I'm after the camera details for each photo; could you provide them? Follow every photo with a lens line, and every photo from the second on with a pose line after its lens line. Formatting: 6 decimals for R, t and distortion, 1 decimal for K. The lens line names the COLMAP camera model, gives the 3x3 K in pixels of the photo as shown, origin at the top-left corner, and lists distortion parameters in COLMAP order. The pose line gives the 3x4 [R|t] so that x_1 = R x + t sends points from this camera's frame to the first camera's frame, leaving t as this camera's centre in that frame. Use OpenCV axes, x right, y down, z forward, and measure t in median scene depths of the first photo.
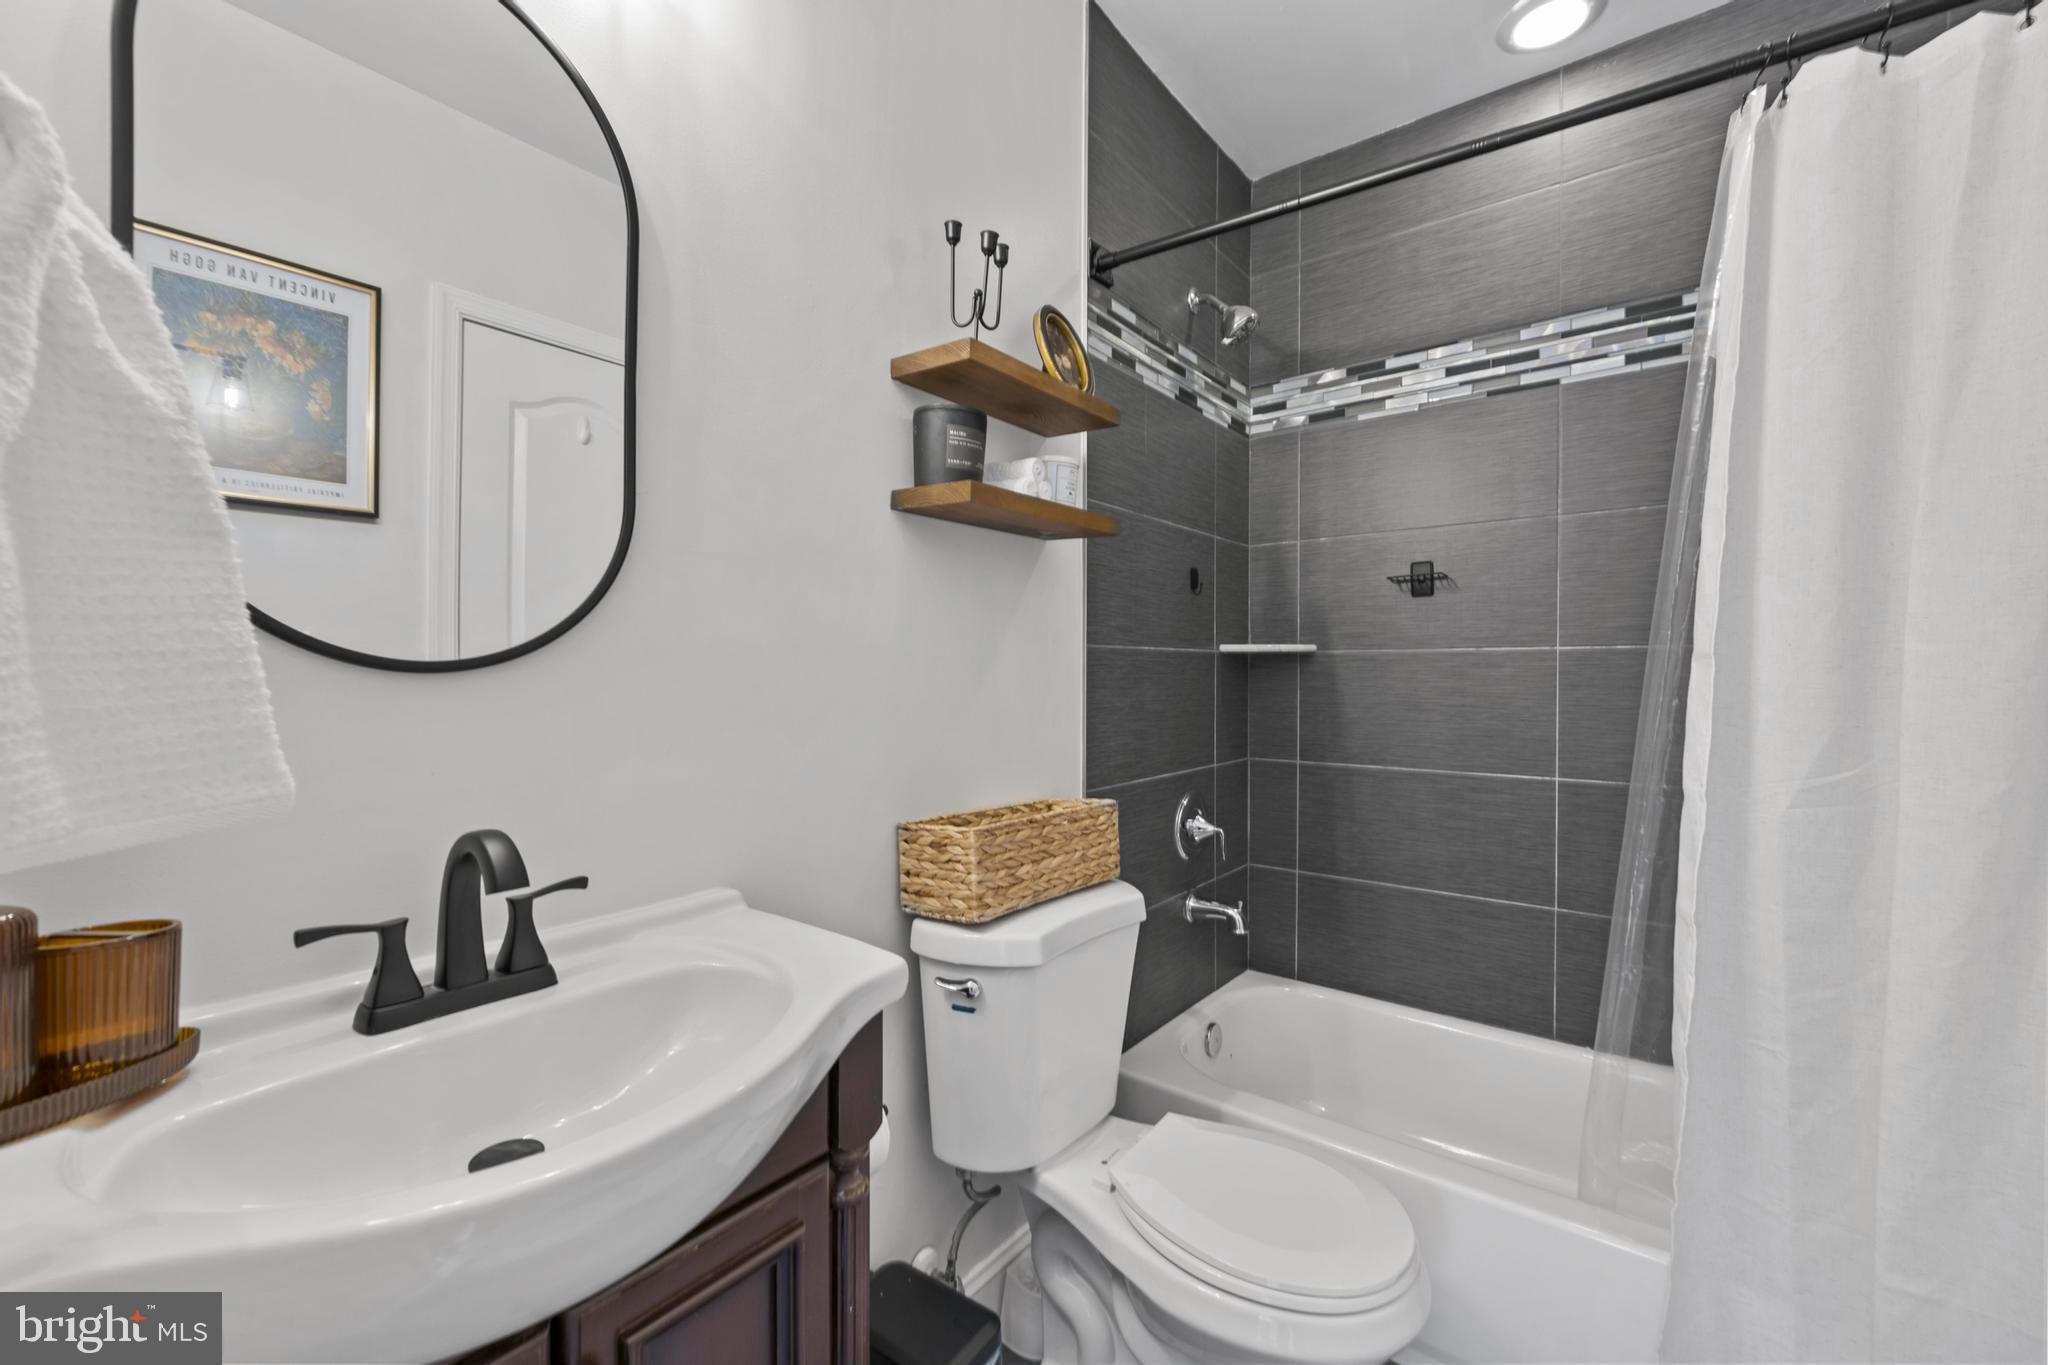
lens RADIAL K [[827.8, 0, 1030.7], [0, 827.8, 673.9], [0, 0, 1]] dist [-0.000245, -0.000383]
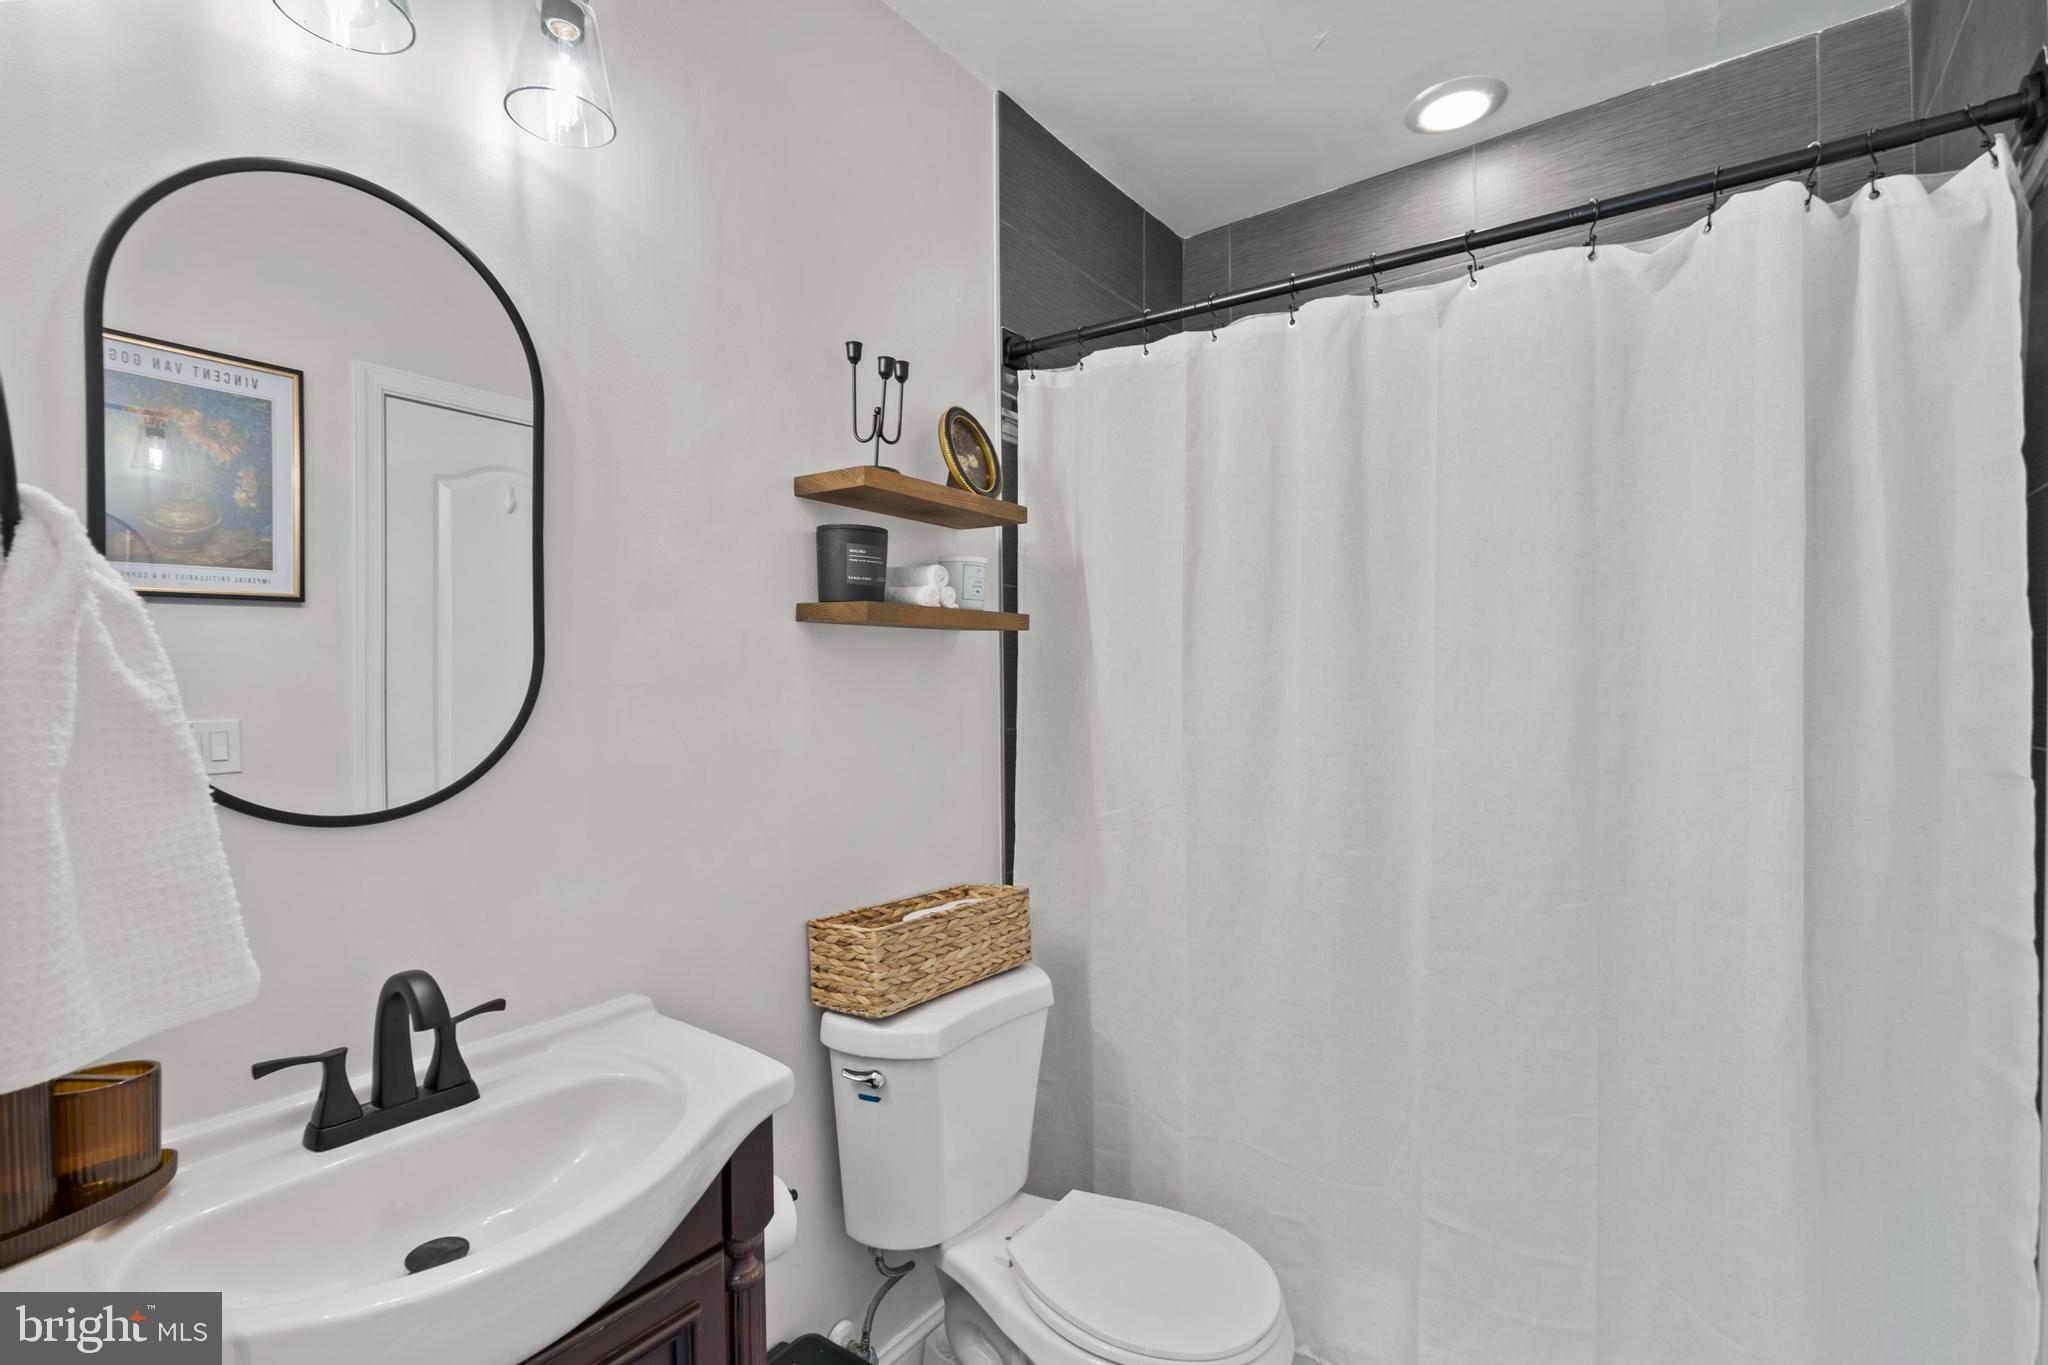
lens RADIAL K [[915.7, 0, 1023.6], [0, 915.7, 691.4], [0, 0, 1]] dist [-0.011107, -0.000288]
pose [[0.999917, -0.011768, 0.005285, 0.079919], [0.011715, 0.999883, 0.009885, -0.085735], [-0.005401, -0.009822, 0.999937, -0.112366]]
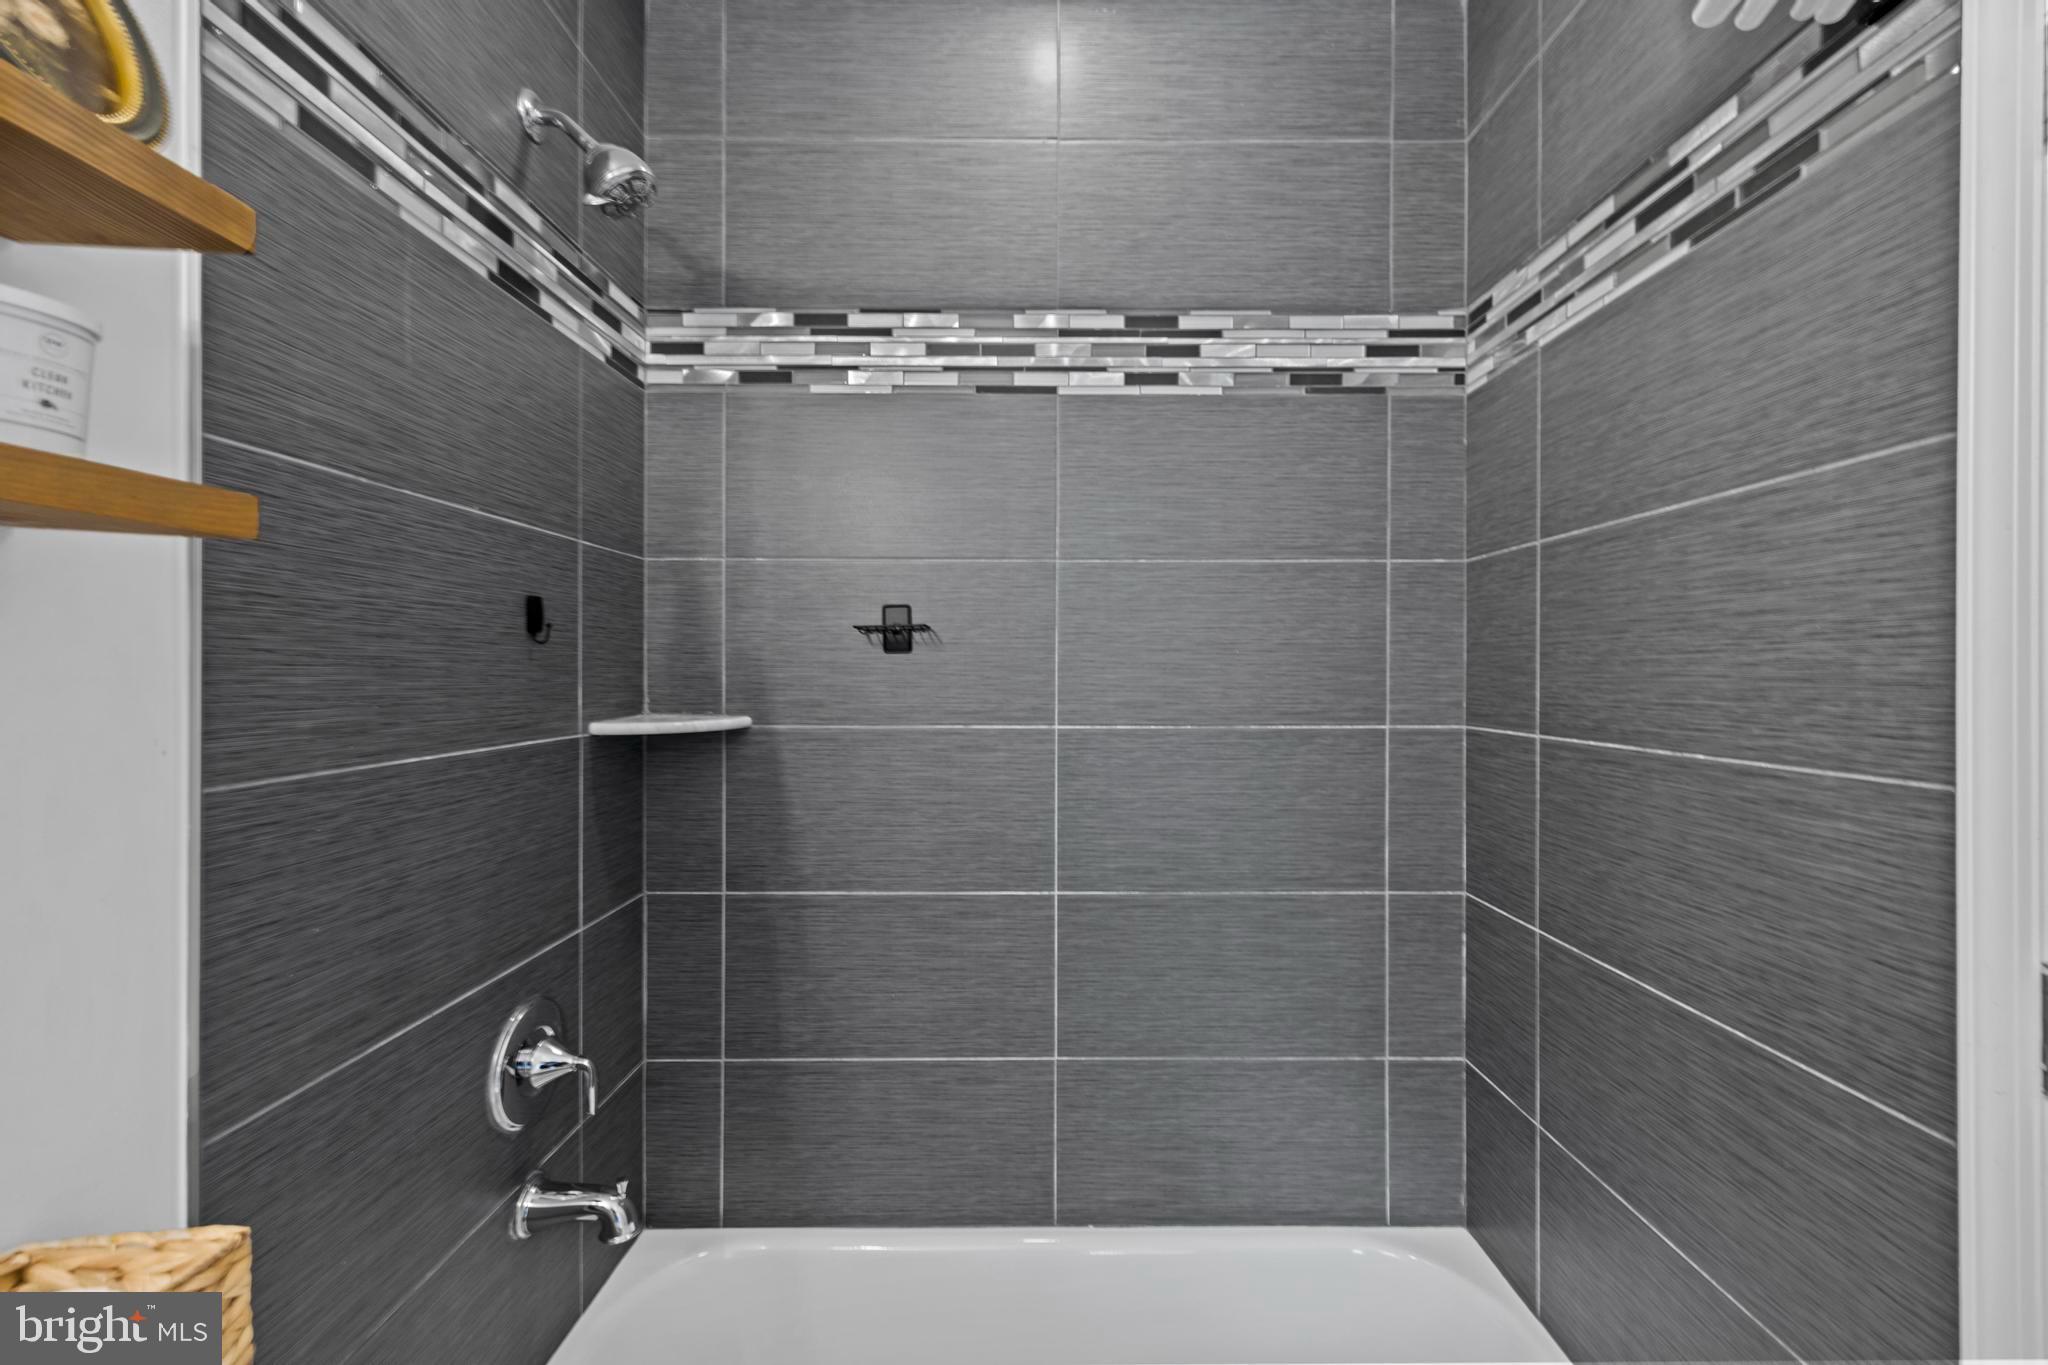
lens RADIAL K [[827.8, 0, 1030.7], [0, 827.8, 673.9], [0, 0, 1]] dist [-0.000245, -0.000383]
pose [[0.785429, -0.005003, 0.618932, 0.128083], [-0.000124, 0.999966, 0.008239, -0.088824], [-0.618952, -0.006548, 0.785402, 0.394592]]
